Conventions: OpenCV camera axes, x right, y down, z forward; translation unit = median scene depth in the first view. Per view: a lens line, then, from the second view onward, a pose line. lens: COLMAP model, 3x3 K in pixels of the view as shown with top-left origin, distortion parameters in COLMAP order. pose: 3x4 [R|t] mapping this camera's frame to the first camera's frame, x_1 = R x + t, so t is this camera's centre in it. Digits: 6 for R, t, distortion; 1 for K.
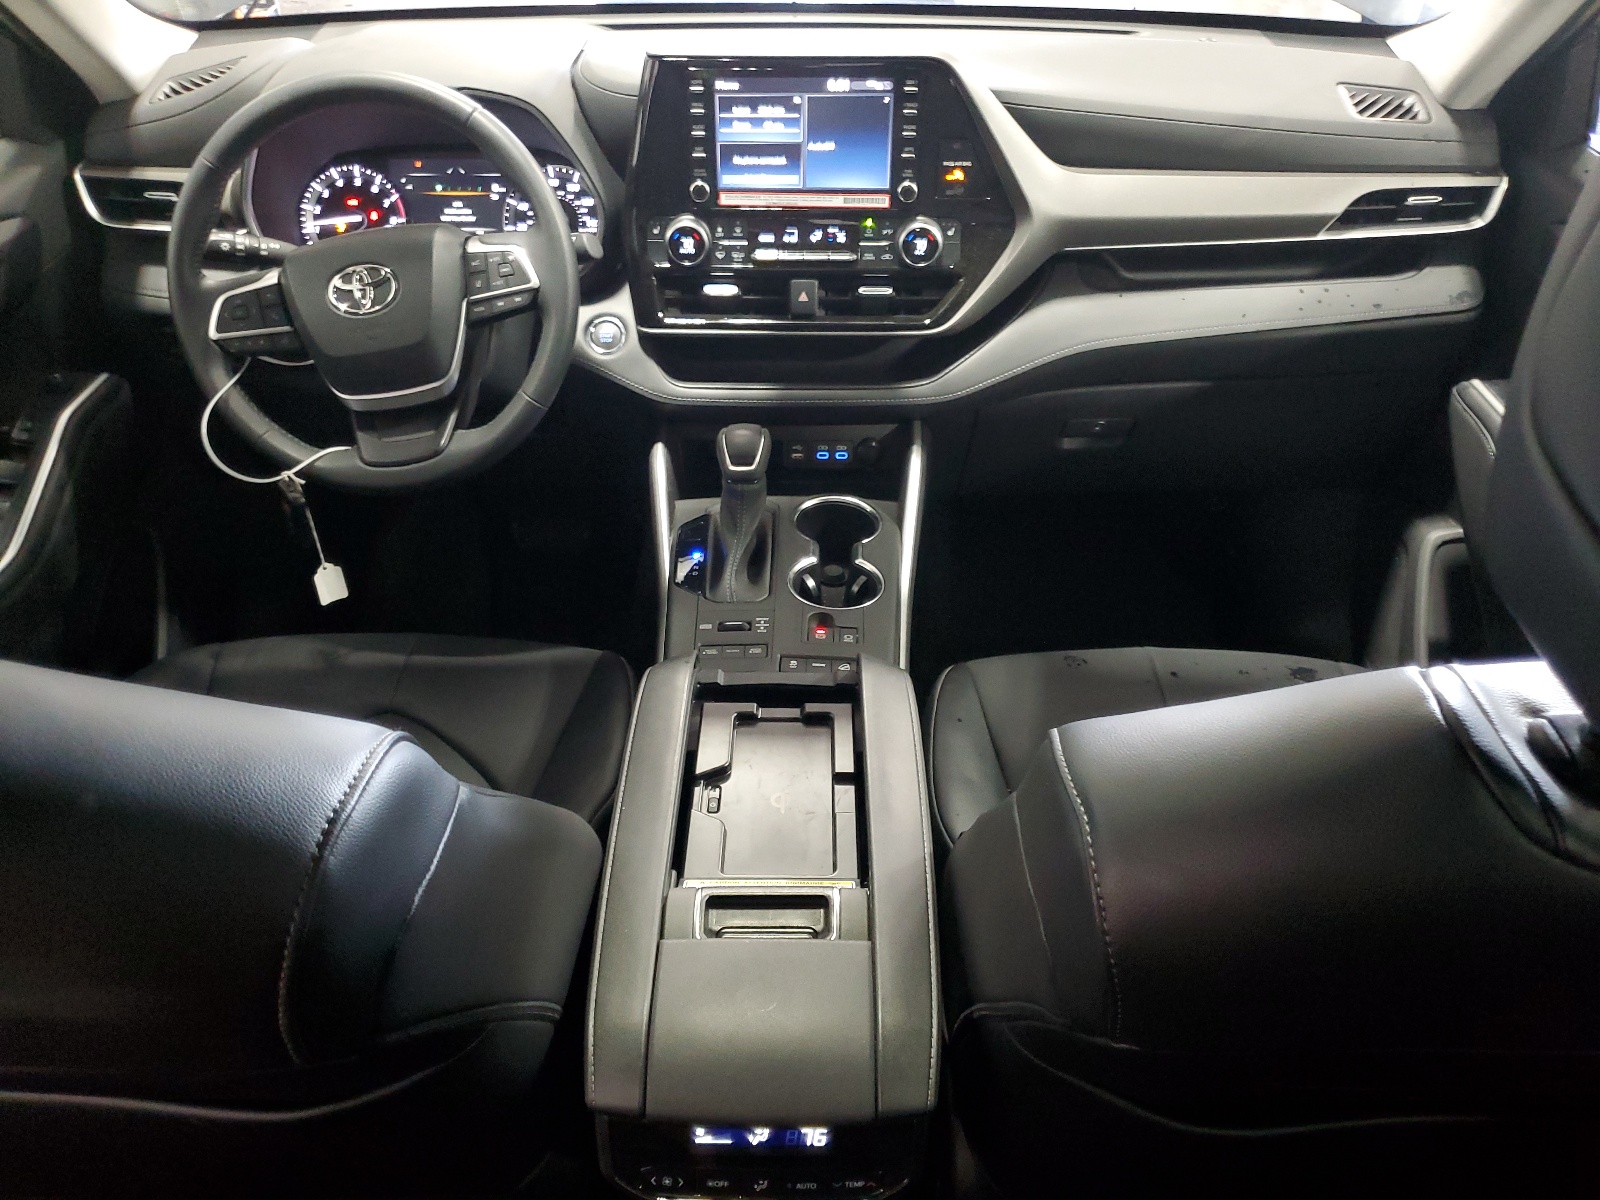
lens RADIAL K [[1214.6, 0, 804.4], [0, 1214.6, 600.4], [0, 0, 1]] dist [-0.000320, 0.001043]
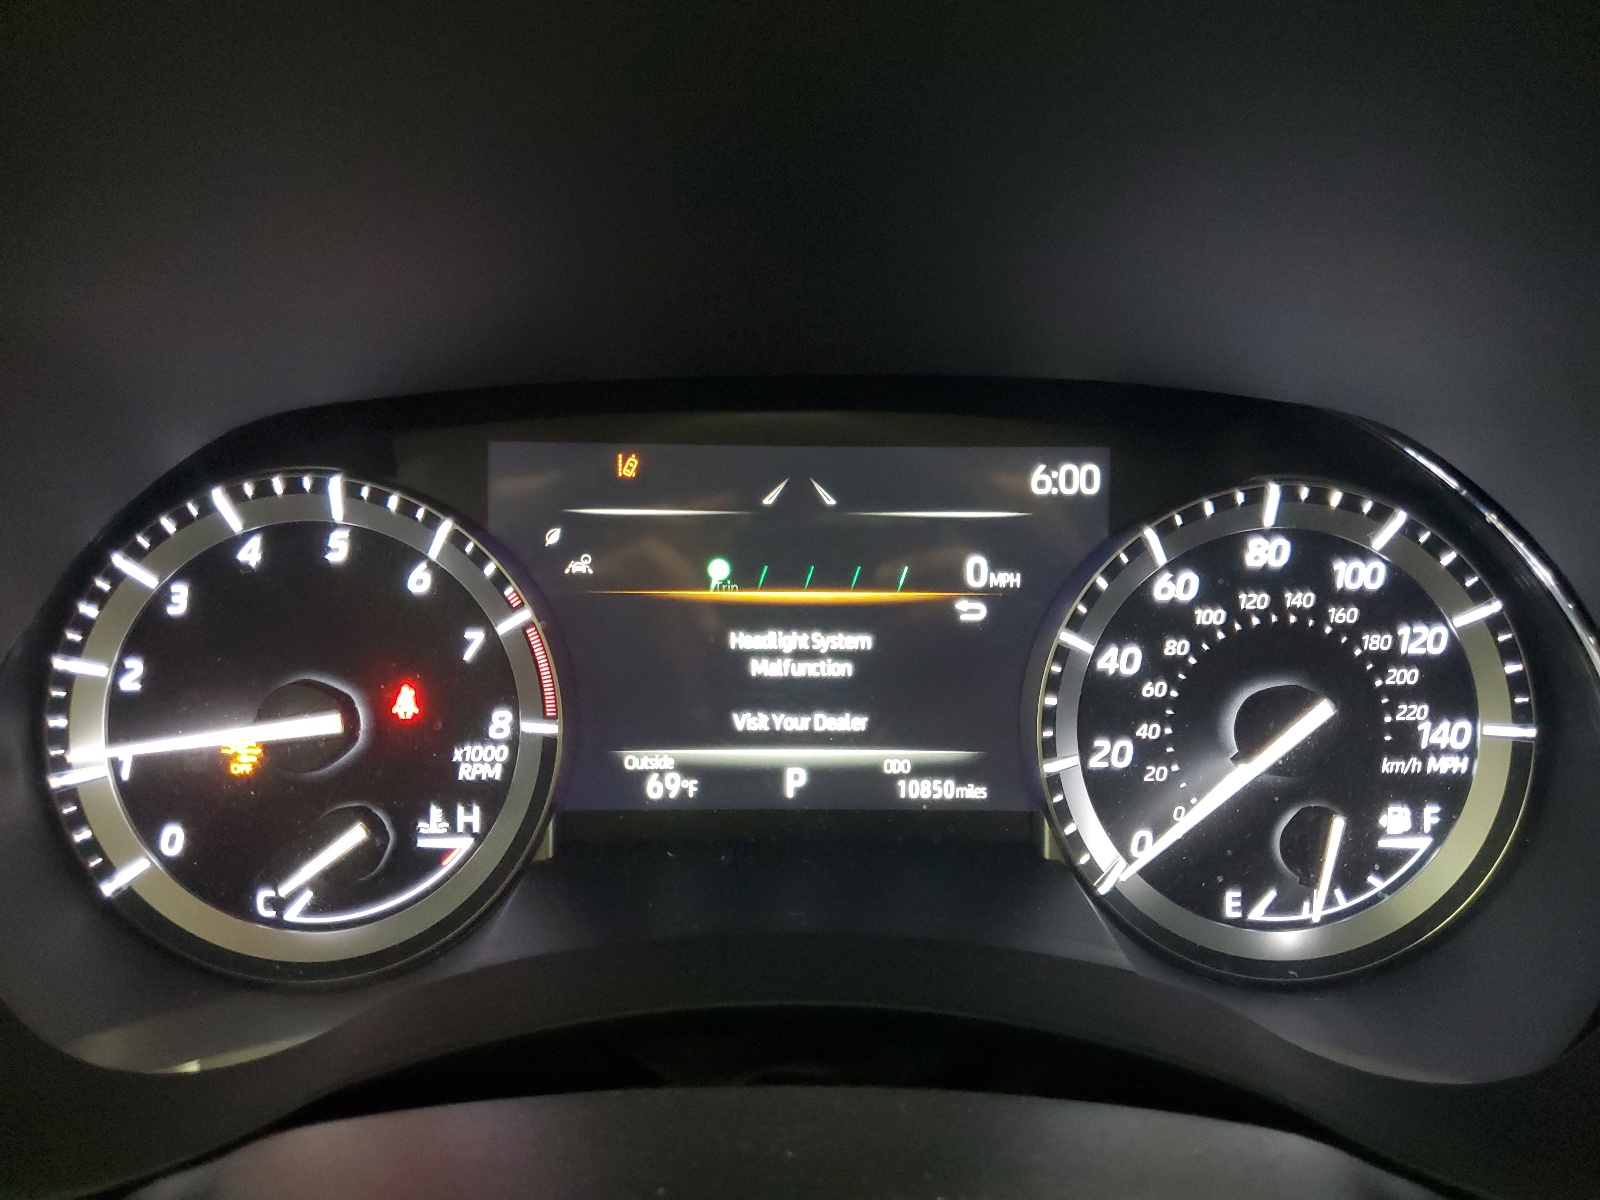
lens RADIAL K [[1214.6, 0, 796.6], [0, 1214.6, 597.5], [0, 0, 1]] dist [-0.000320, 0.001043]
pose [[0.998665, -0.005004, 0.051411, -0.299078], [0.013930, 0.984513, -0.174757, -0.298151], [-0.049741, 0.175240, 0.983268, 0.790096]]
